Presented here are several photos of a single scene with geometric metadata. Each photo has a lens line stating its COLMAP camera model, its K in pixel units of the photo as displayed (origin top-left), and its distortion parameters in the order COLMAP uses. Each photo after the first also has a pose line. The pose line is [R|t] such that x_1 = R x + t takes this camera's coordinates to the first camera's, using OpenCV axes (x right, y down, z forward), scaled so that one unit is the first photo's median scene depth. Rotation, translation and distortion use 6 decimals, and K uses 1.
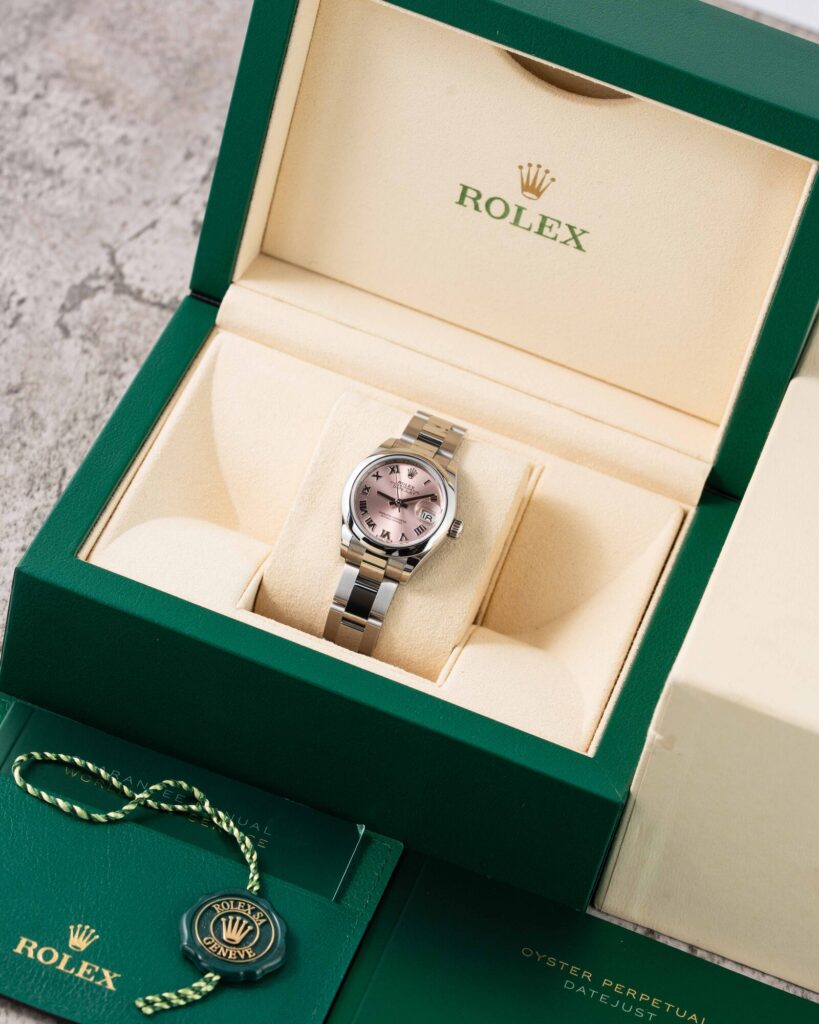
lens RADIAL K [[4101.0, 0, 409.5], [0, 4101.0, 512.0], [0, 0, 1]] dist [0.000680, -3.636790]
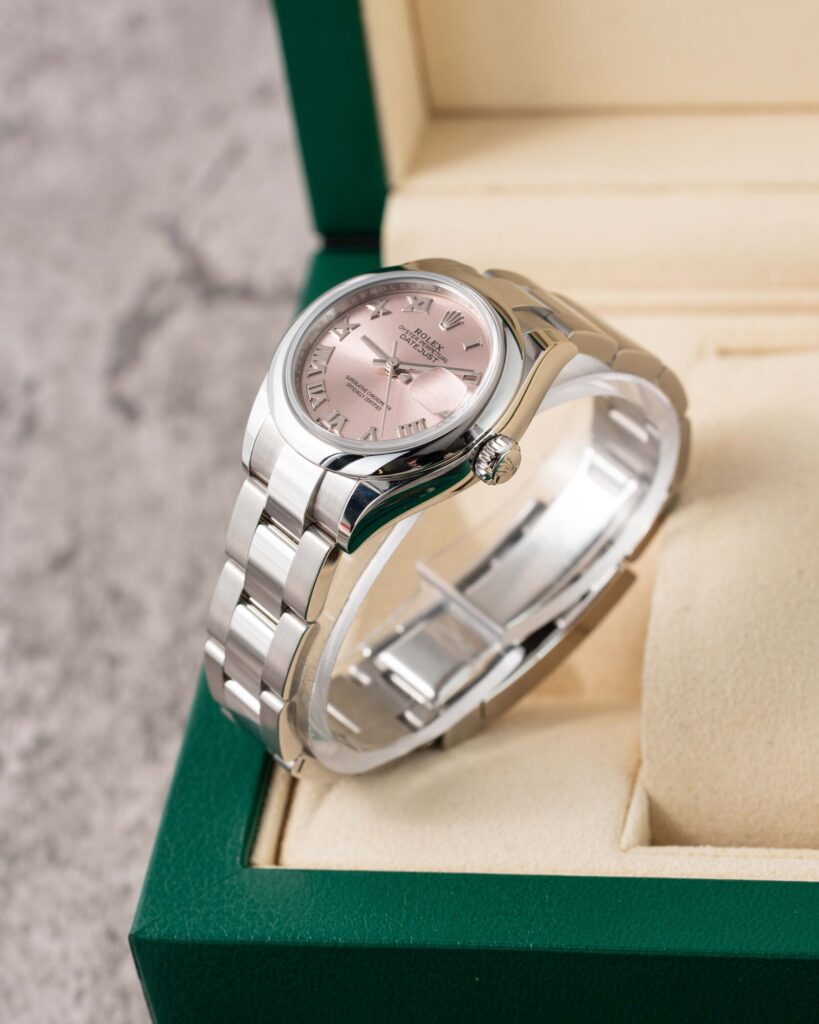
lens RADIAL K [[4101.0, 0, 409.5], [0, 4101.0, 512.0], [0, 0, 1]] dist [0.000680, -3.636790]
pose [[0.929290, -0.347886, -0.124082, 0.004804], [0.345664, 0.937518, -0.039710, -0.001531], [0.130144, -0.005989, 0.991477, 0.549607]]
